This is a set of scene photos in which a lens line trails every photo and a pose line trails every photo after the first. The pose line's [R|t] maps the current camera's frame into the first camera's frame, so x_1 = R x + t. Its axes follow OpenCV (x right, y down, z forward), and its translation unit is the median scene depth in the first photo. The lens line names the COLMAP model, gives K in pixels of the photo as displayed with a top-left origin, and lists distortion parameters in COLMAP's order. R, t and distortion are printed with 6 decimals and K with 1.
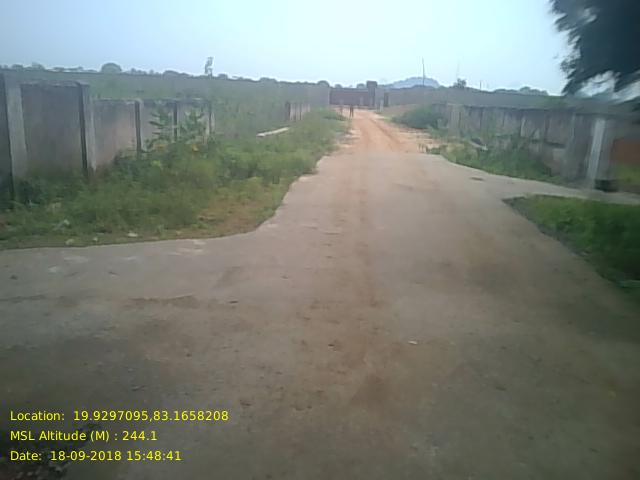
lens RADIAL K [[545.2, 0, 320.1], [0, 545.2, 239.2], [0, 0, 1]] dist [0.015358, -0.036177]
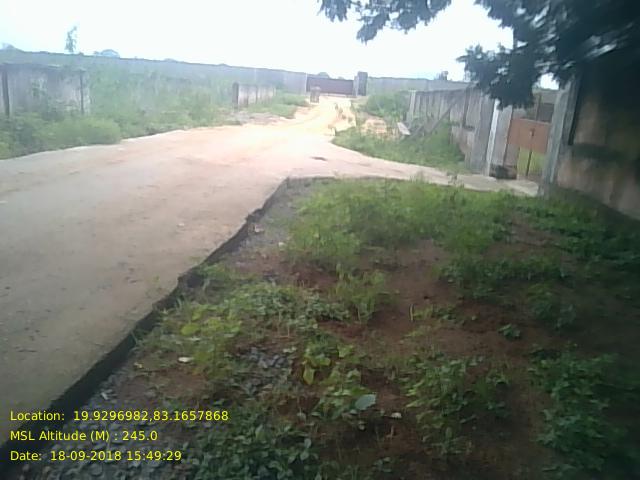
lens RADIAL K [[545.2, 0, 321.7], [0, 545.2, 240.0], [0, 0, 1]] dist [0.015358, -0.036177]
pose [[0.999815, 0.019181, 0.001735, 0.213918], [-0.019206, 0.999698, 0.015353, 0.001130], [-0.001440, -0.015384, 0.999881, 0.123221]]
